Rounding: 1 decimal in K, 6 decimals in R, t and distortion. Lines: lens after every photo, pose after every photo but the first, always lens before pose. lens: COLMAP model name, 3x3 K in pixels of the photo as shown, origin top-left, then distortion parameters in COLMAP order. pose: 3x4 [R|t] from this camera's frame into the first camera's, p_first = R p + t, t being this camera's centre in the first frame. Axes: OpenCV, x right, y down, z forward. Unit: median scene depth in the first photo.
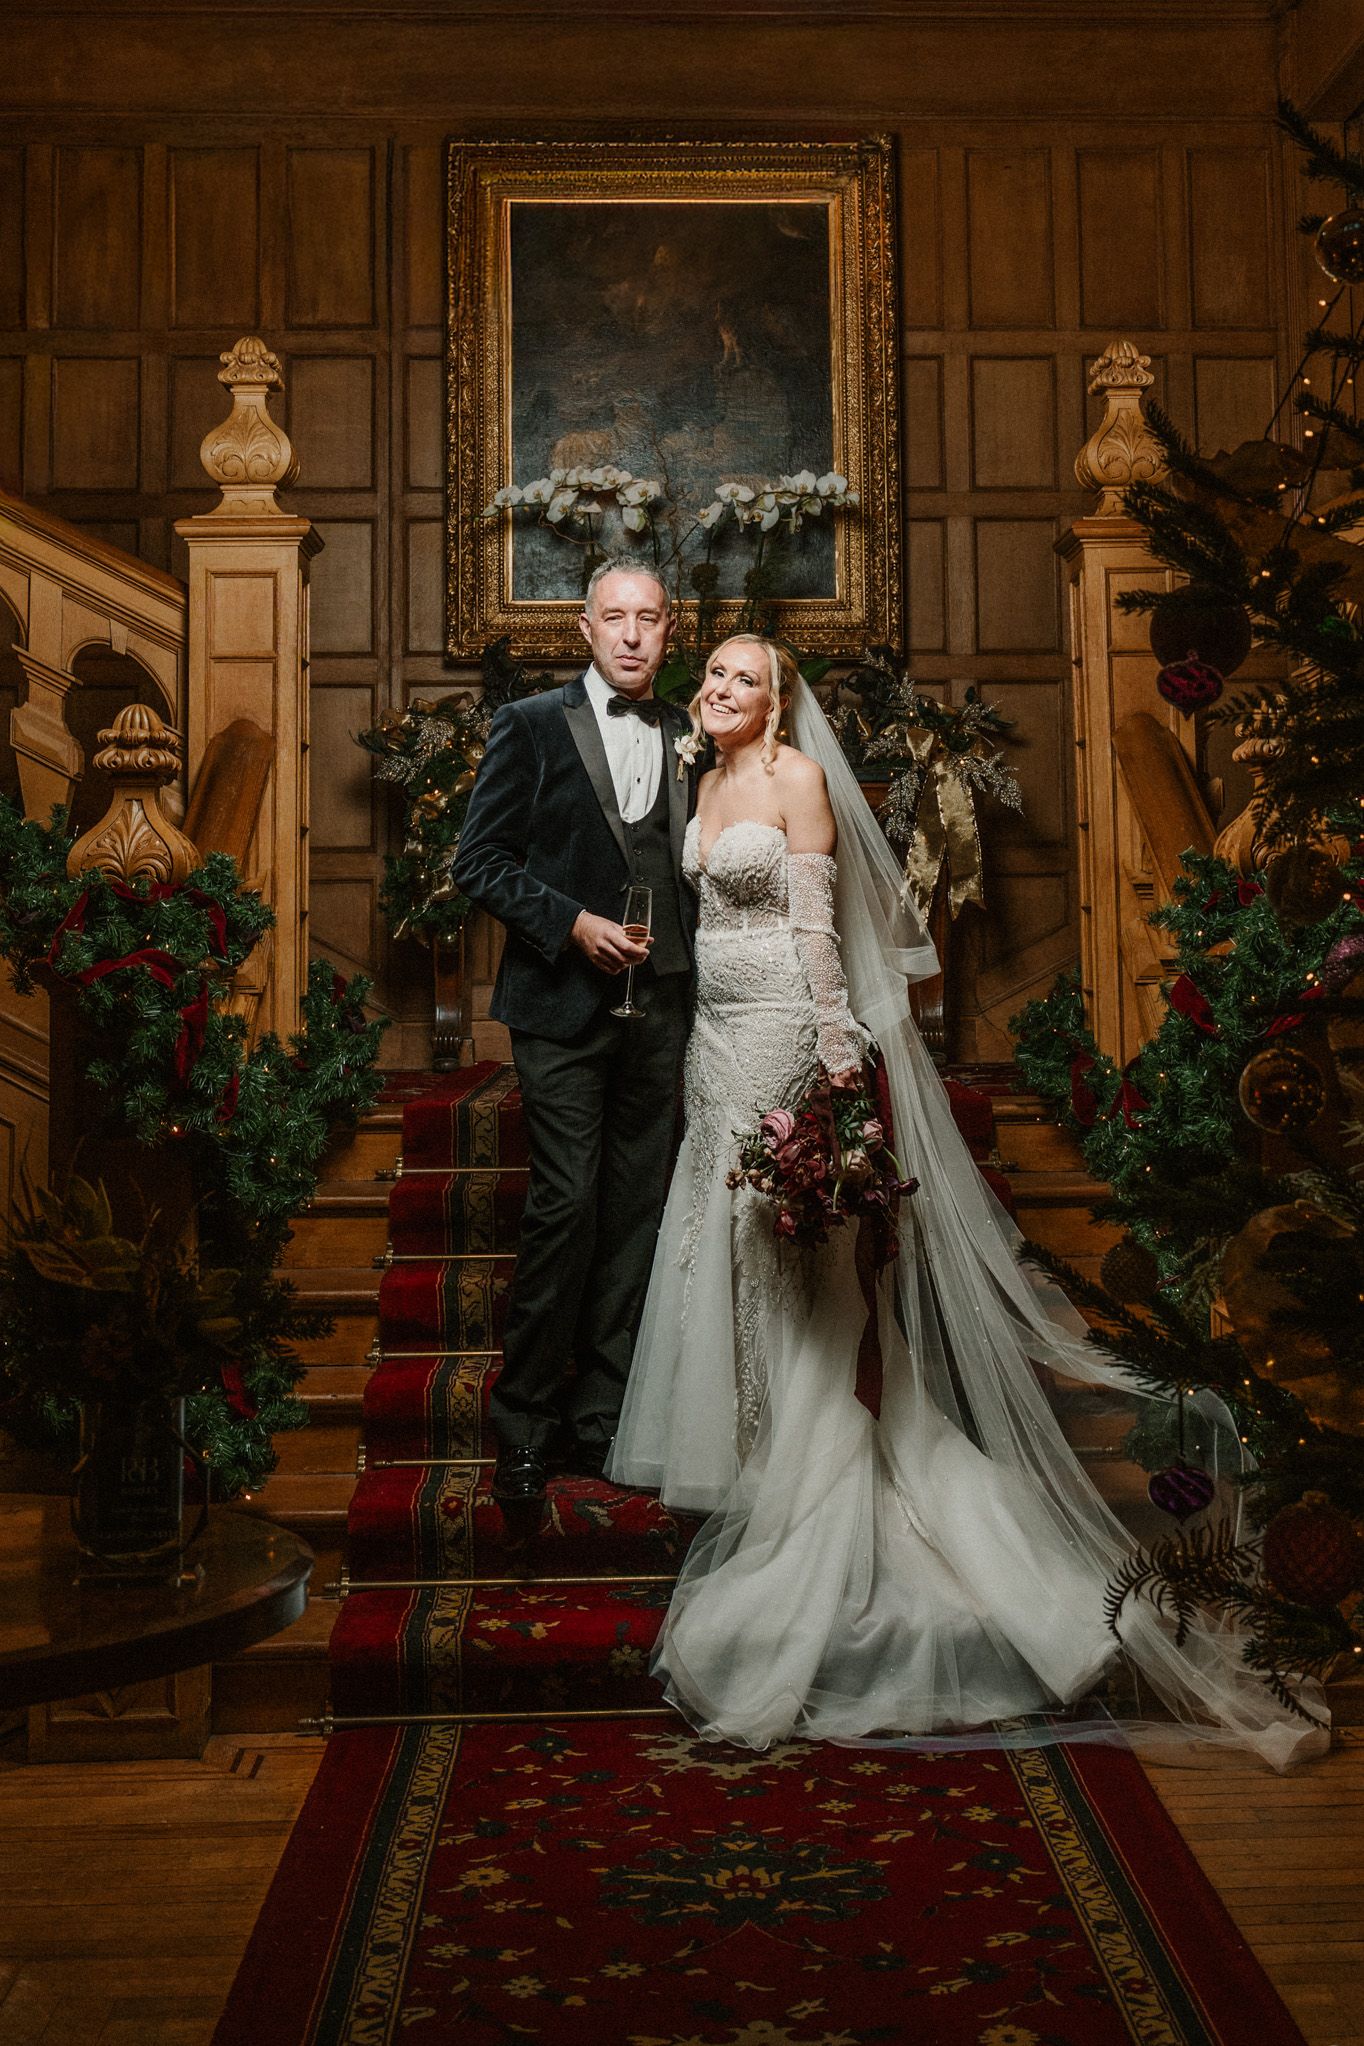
lens RADIAL K [[2834.2, 0, 792.9], [0, 2834.2, 645.1], [0, 0, 1]] dist [0.051195, 0.000000]
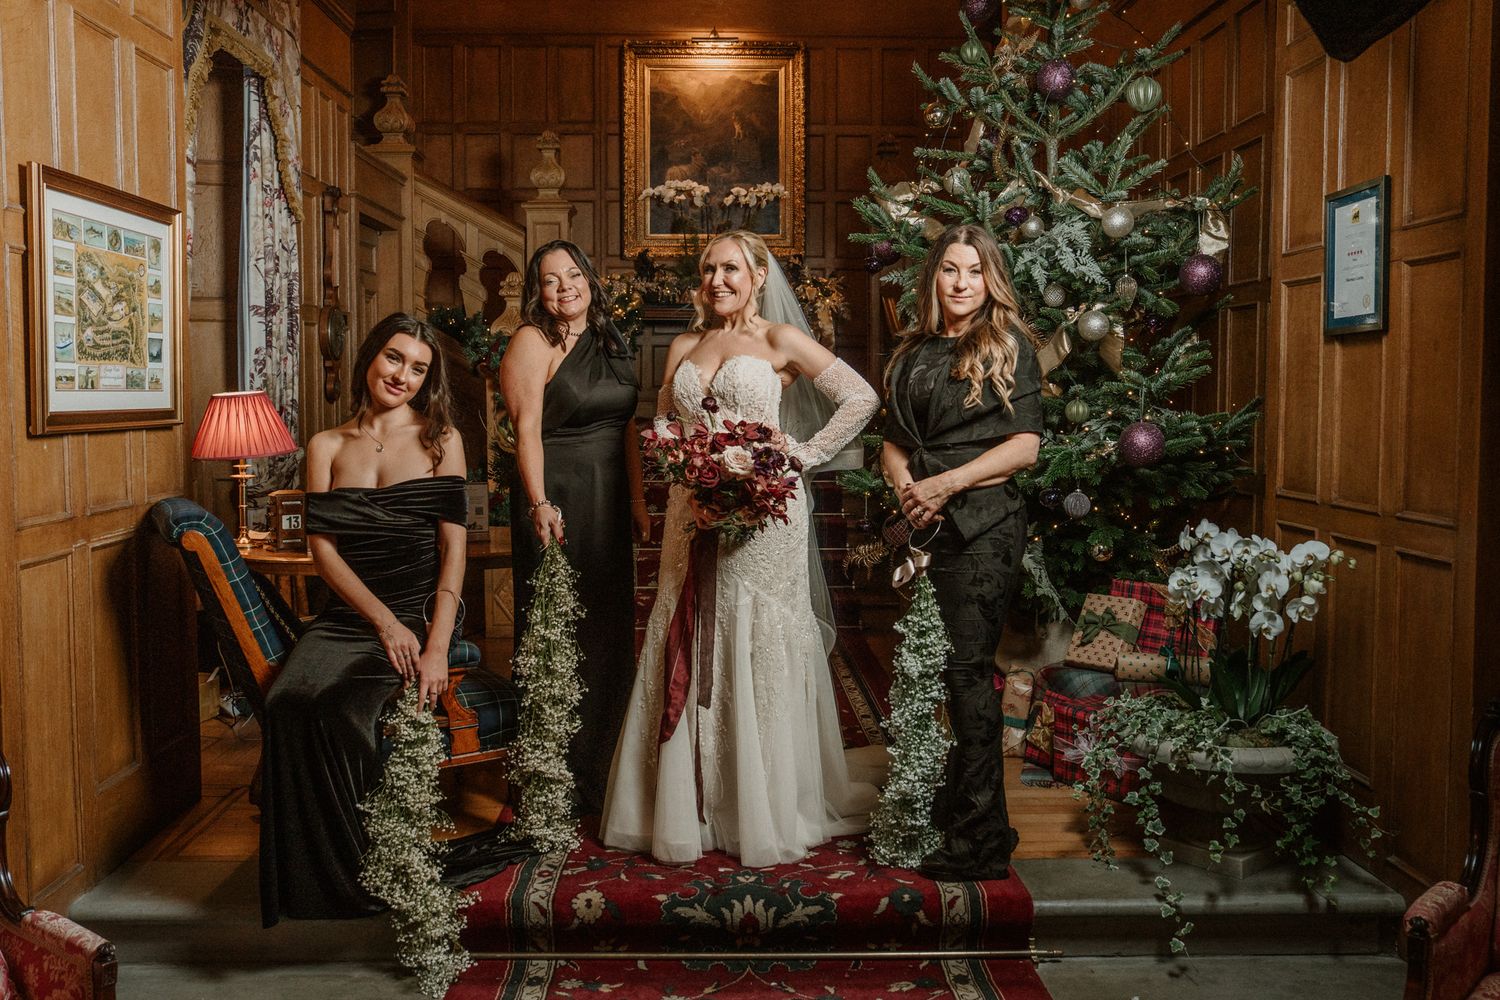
lens RADIAL K [[1309.8, 0, 741.9], [0, 1309.8, 455.4], [0, 0, 1]] dist [-0.042195, 0.038061]
pose [[0.999539, 0.013269, -0.027290, 0.020118], [-0.009014, 0.988565, 0.150526, 0.003114], [0.028975, -0.150210, 0.988229, -0.205861]]
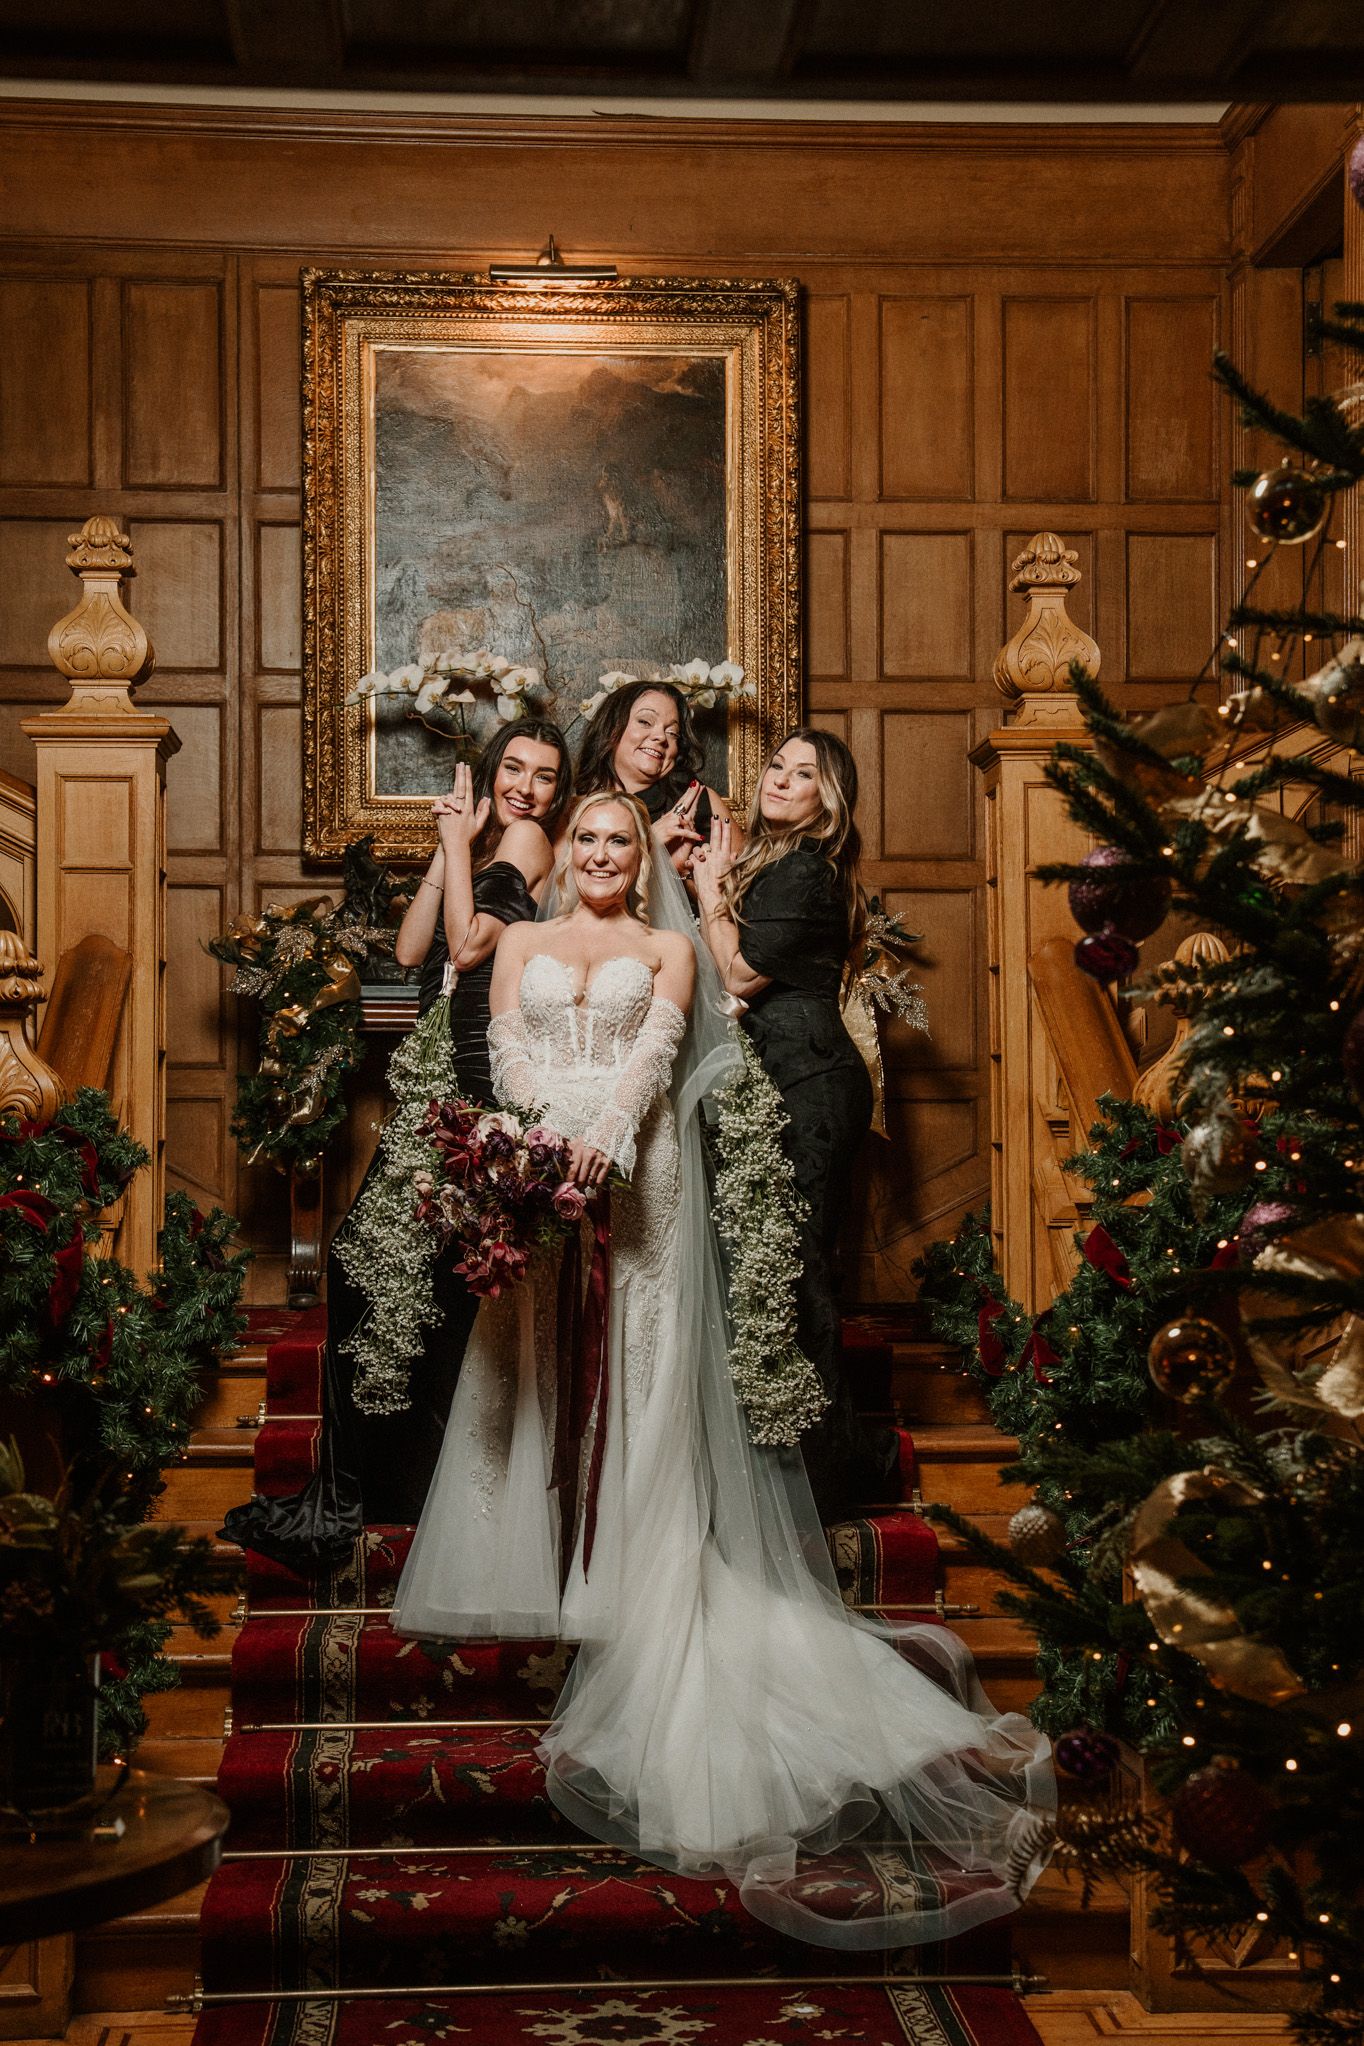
lens RADIAL K [[3274.5, 0, 693.1], [0, 3274.5, 982.8], [0, 0, 1]] dist [0.238211, 0.000000]
pose [[0.999887, 0.010396, 0.010847, -0.009399], [-0.010993, 0.998342, 0.056502, -0.020834], [-0.010241, -0.056615, 0.998344, -0.079256]]
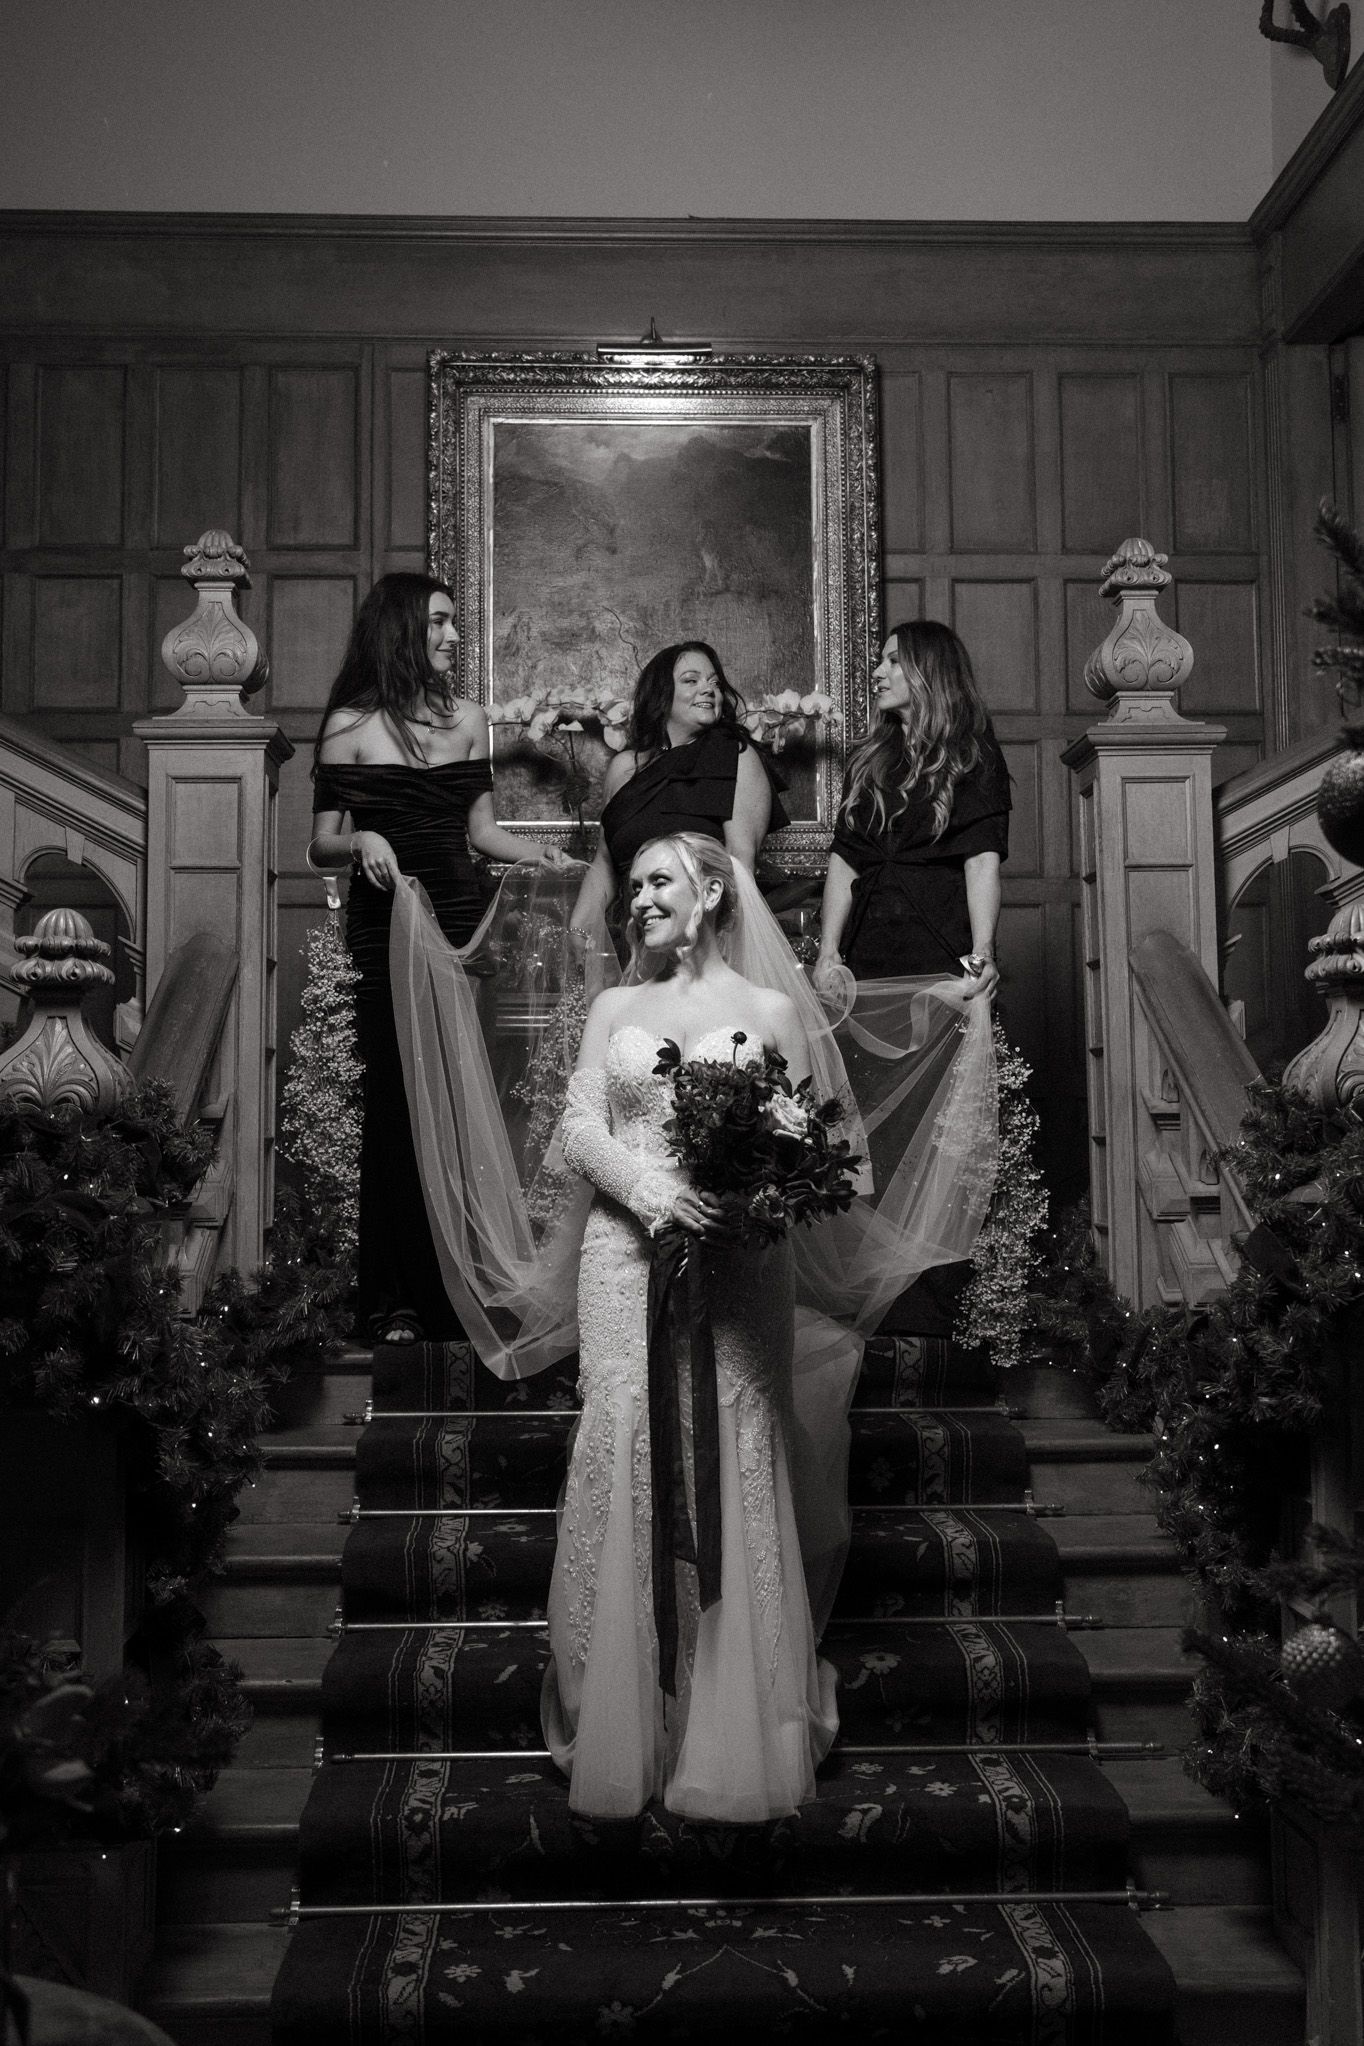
lens RADIAL K [[2378.2, 0, 712.6], [0, 2378.2, 904.8], [0, 0, 1]] dist [0.052022, 0.000000]
pose [[0.999954, 0.003662, -0.008817, -0.017965], [-0.003618, 0.999981, 0.005001, 0.011665], [0.008835, -0.004969, 0.999949, 0.206373]]
